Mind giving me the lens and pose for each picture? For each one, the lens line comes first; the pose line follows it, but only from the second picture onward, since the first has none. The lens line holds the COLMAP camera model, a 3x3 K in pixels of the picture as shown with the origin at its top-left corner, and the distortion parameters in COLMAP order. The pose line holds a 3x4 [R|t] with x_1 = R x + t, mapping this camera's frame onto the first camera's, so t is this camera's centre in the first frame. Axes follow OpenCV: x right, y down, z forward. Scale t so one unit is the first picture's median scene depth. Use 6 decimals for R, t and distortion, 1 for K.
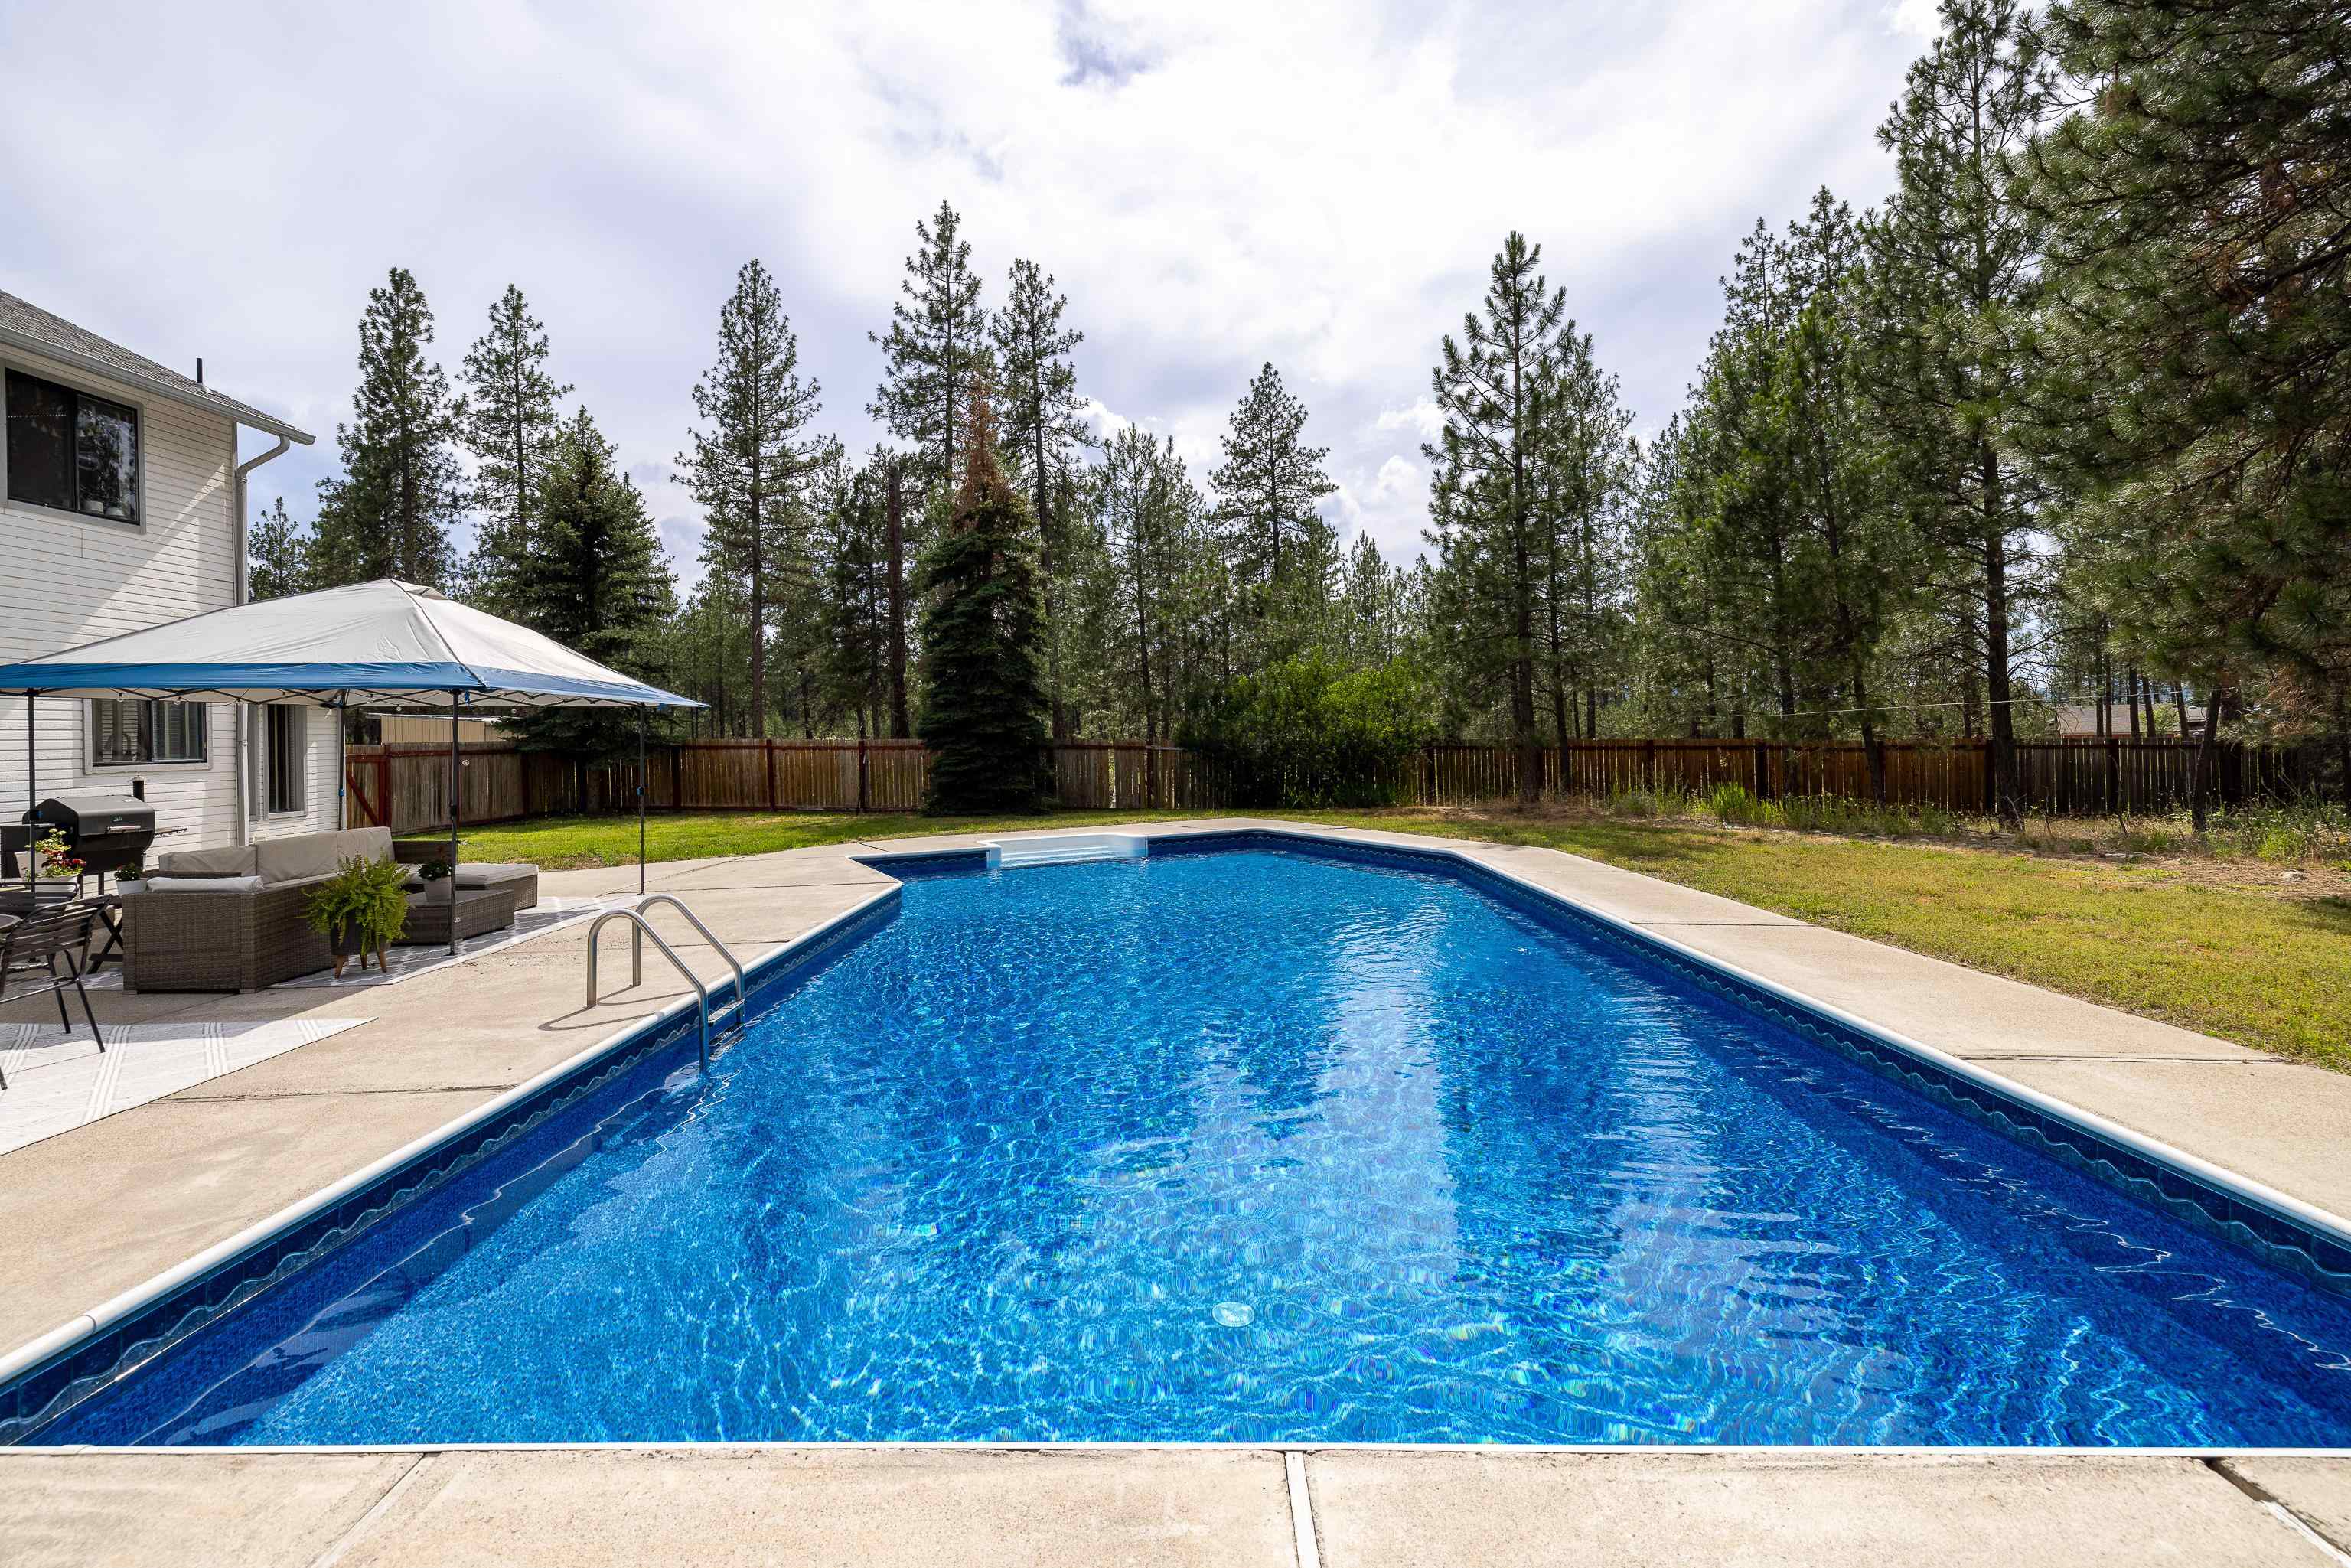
lens RADIAL K [[987.3, 0, 1172.1], [0, 987.3, 776.4], [0, 0, 1]] dist [0.001032, 0.000840]
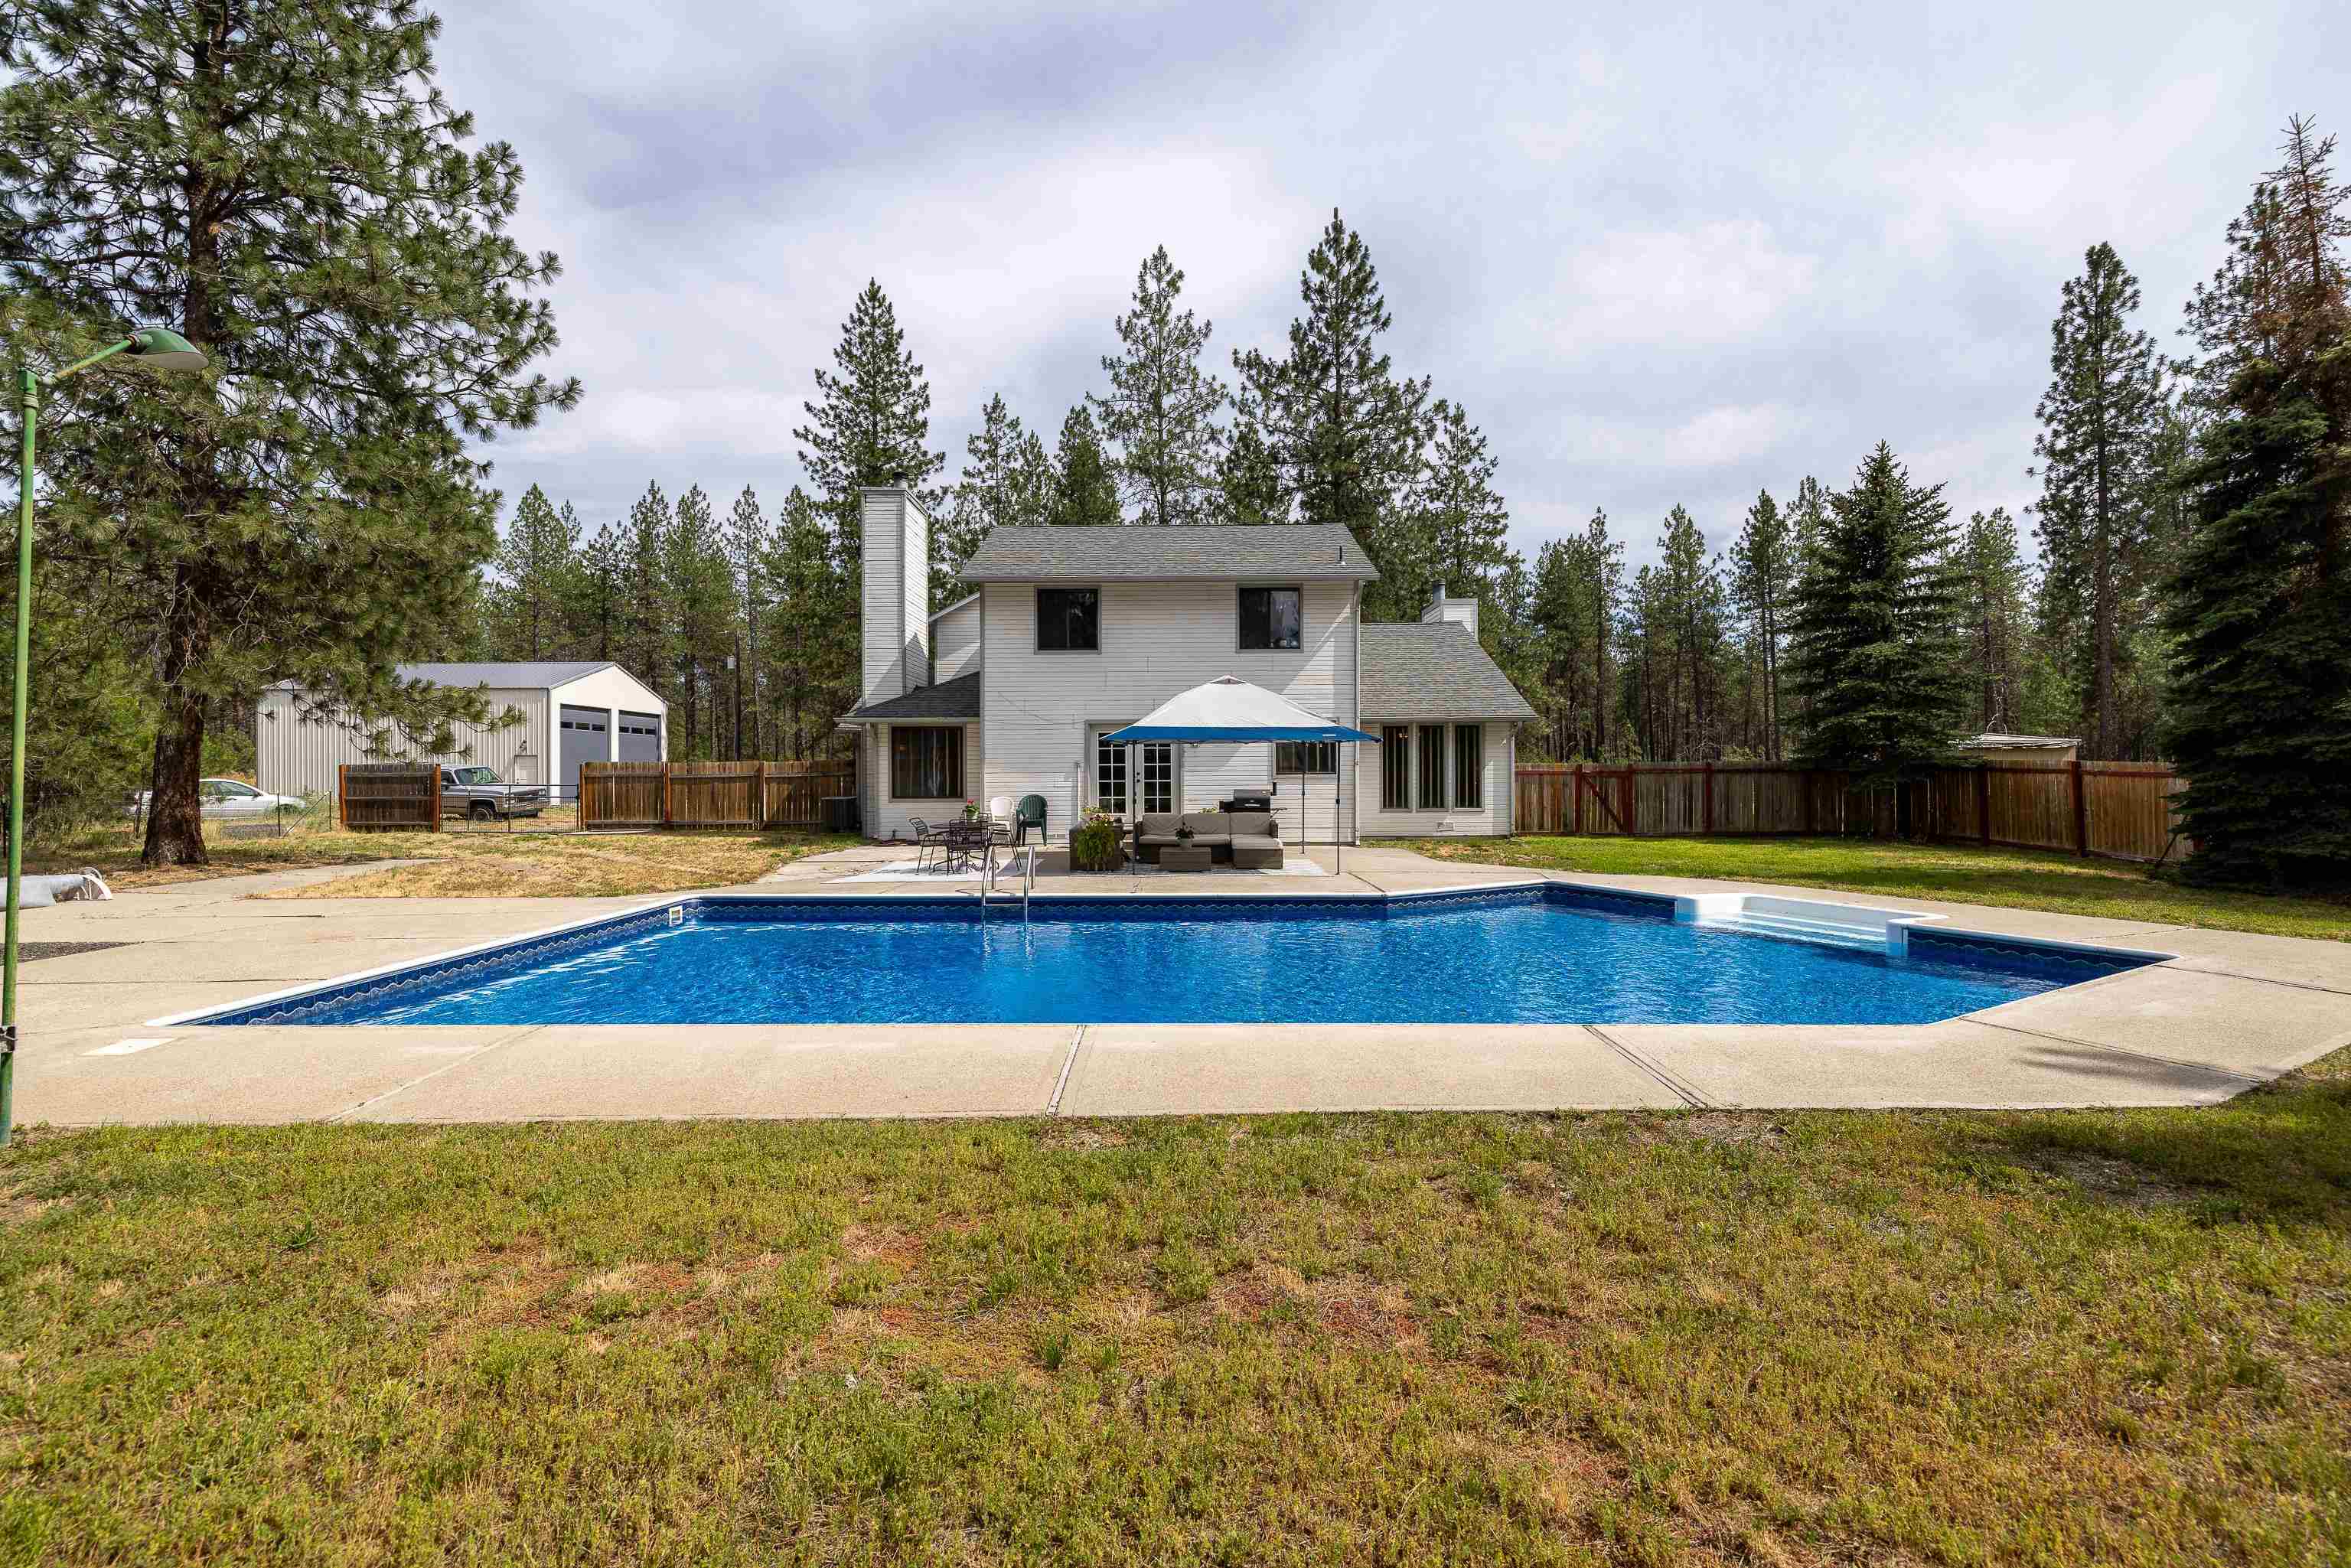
lens RADIAL K [[1009.0, 0, 1161.7], [0, 1009.0, 777.5], [0, 0, 1]] dist [-0.000600, 0.000448]
pose [[-0.012237, 0.023736, -0.999643, 0.180312], [-0.037822, 0.998992, 0.024184, -0.008508], [0.999210, 0.038105, -0.011327, 0.158313]]
